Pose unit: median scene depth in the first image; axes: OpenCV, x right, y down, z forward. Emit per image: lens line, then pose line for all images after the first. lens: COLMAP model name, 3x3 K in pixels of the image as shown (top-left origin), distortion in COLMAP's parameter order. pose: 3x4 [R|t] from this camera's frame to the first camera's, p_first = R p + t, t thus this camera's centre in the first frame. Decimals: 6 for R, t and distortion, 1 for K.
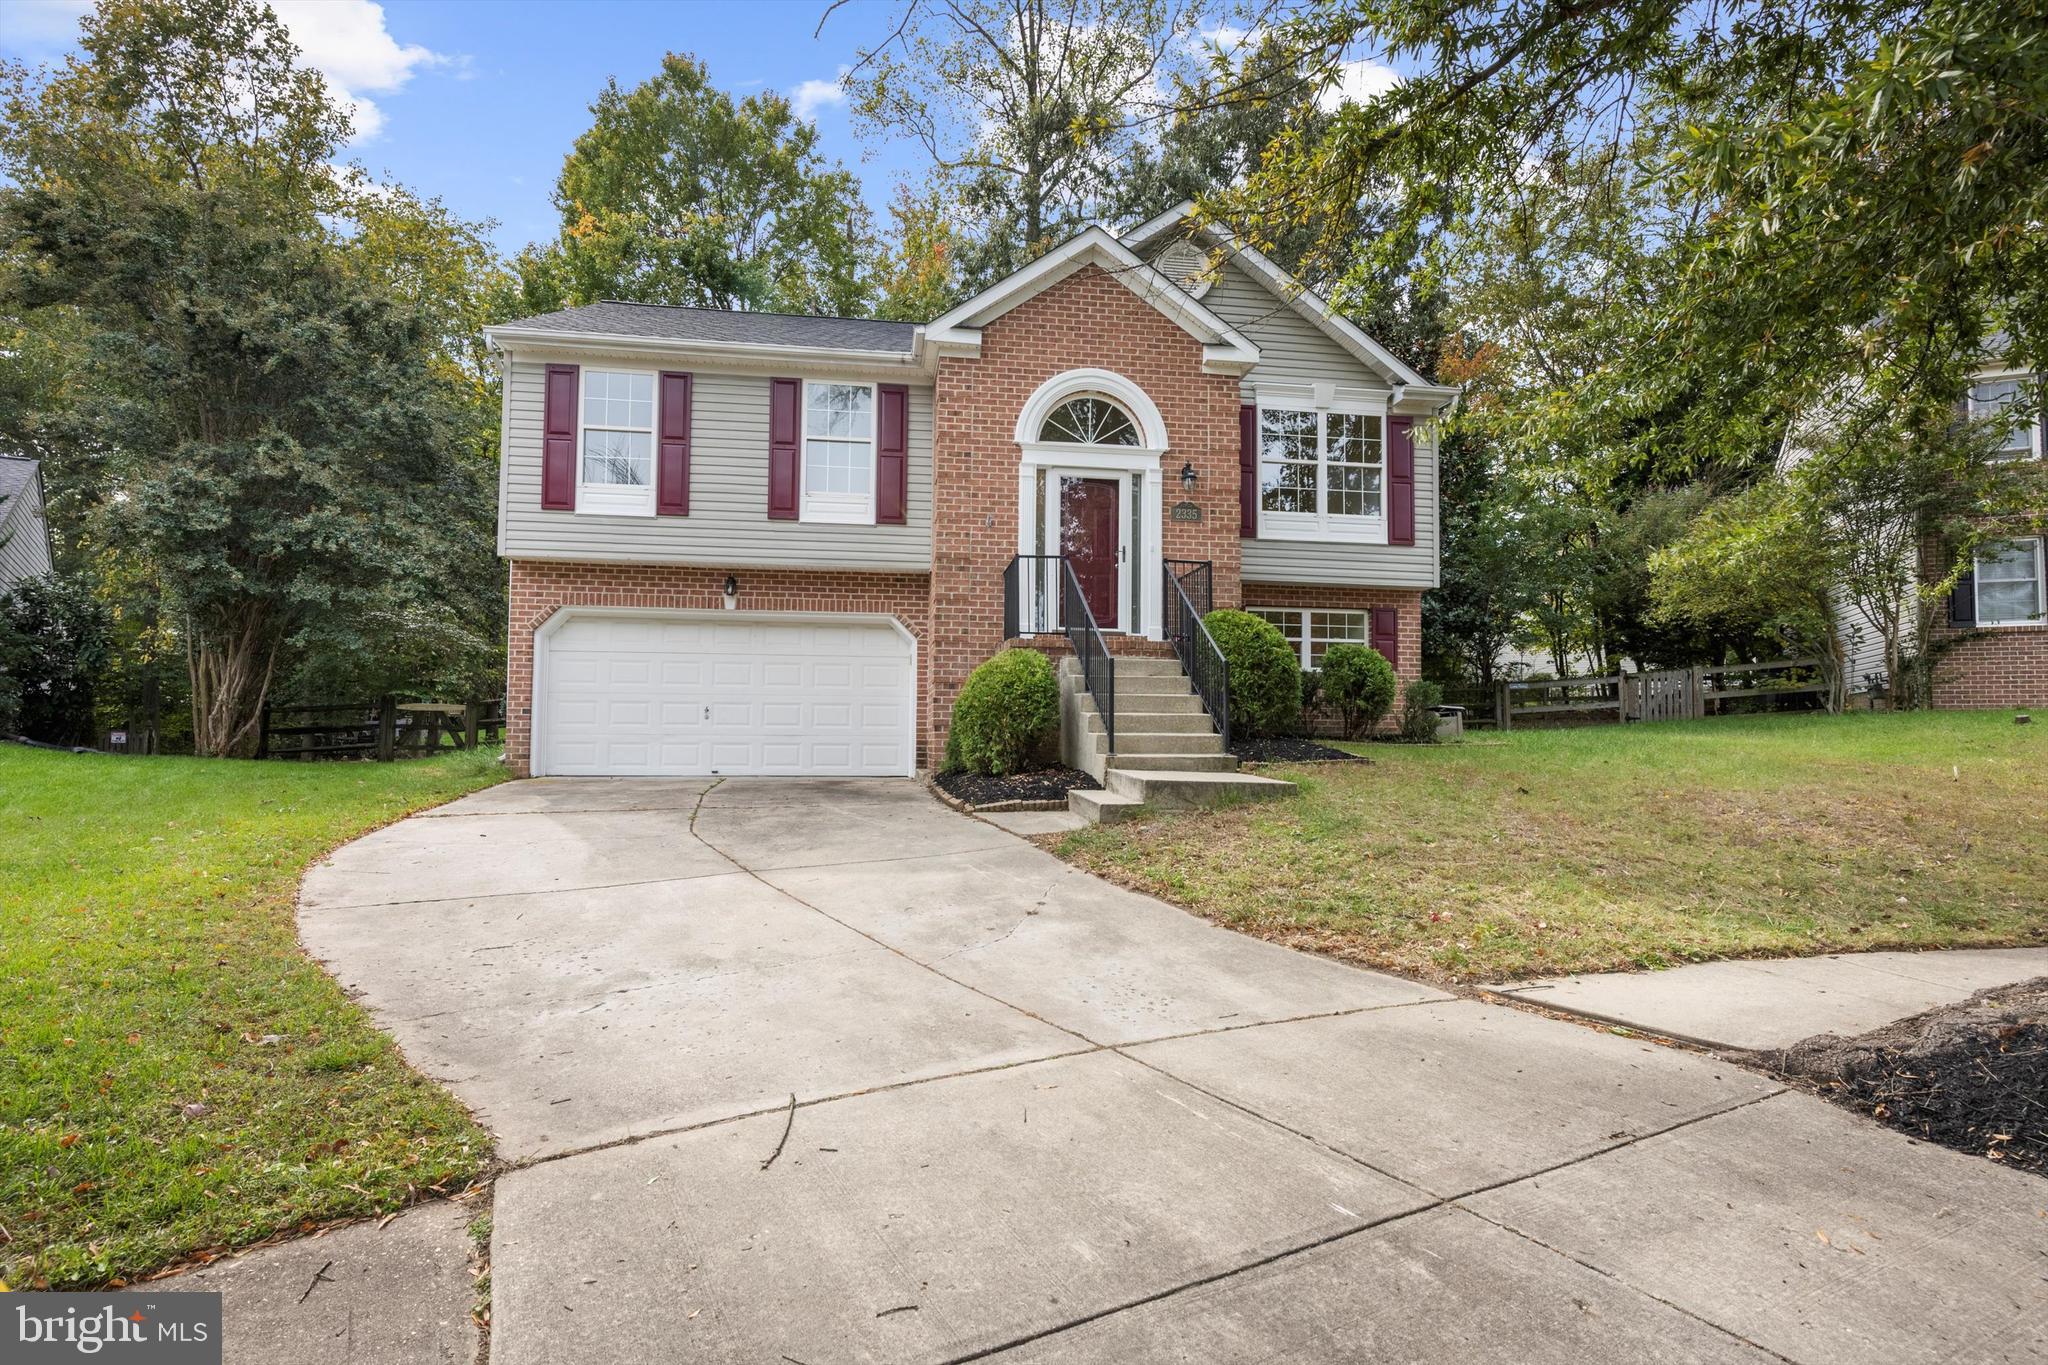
lens RADIAL K [[989.7, 0, 1021.5], [0, 989.7, 671.9], [0, 0, 1]] dist [0.000395, 0.000357]
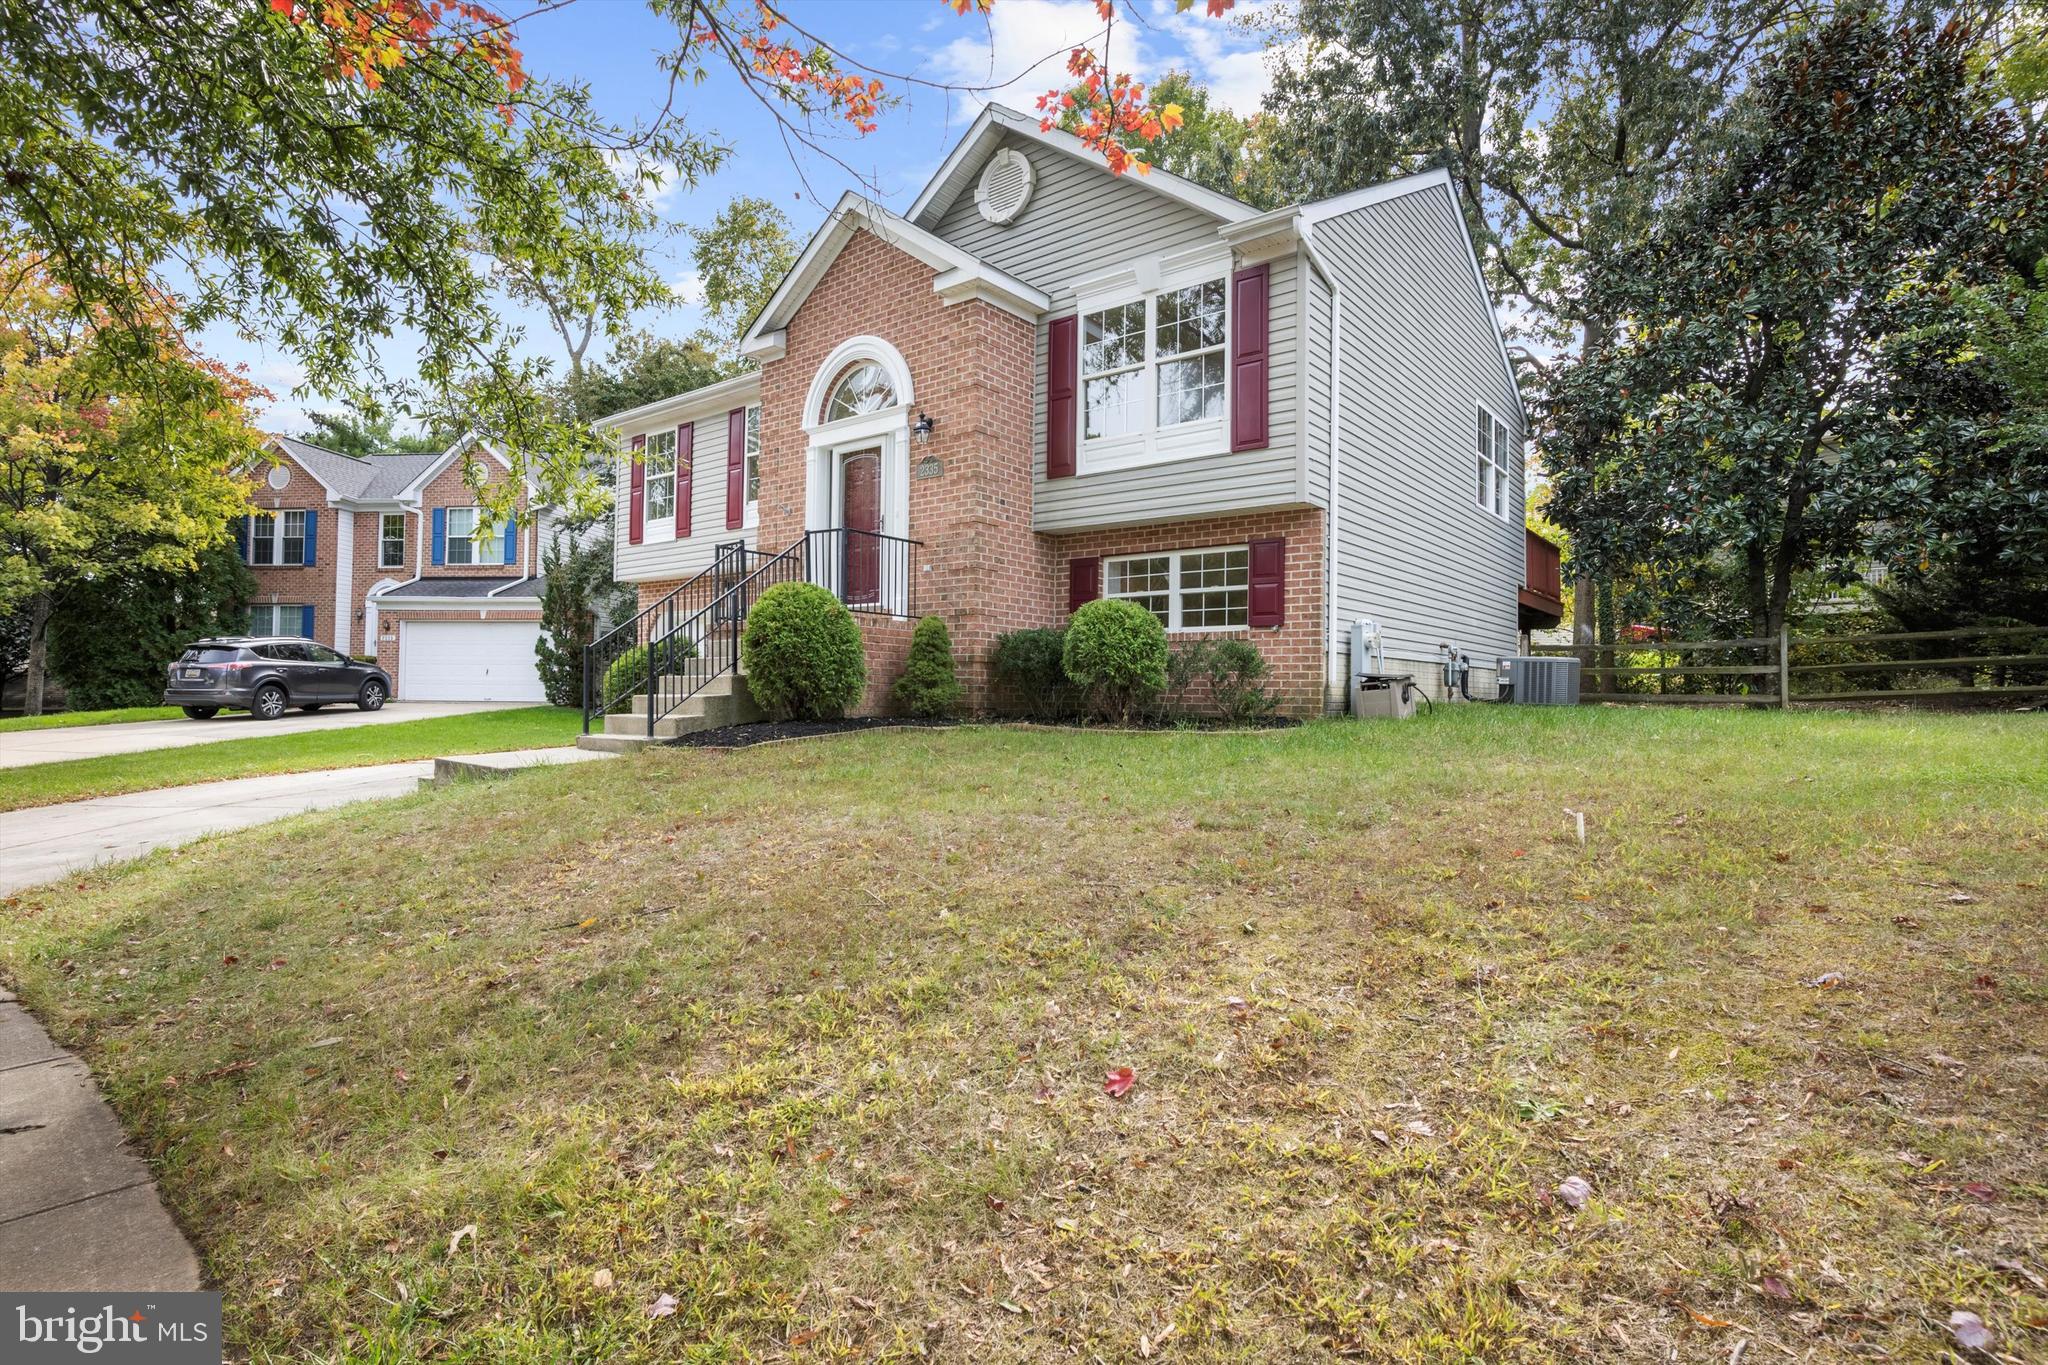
lens RADIAL K [[989.7, 0, 1021.5], [0, 989.7, 671.9], [0, 0, 1]] dist [0.000395, 0.000357]
pose [[0.695387, -0.020573, -0.718341, 0.868251], [0.040637, 0.999116, 0.010724, 0.019470], [0.717486, -0.036648, 0.695609, 0.421270]]
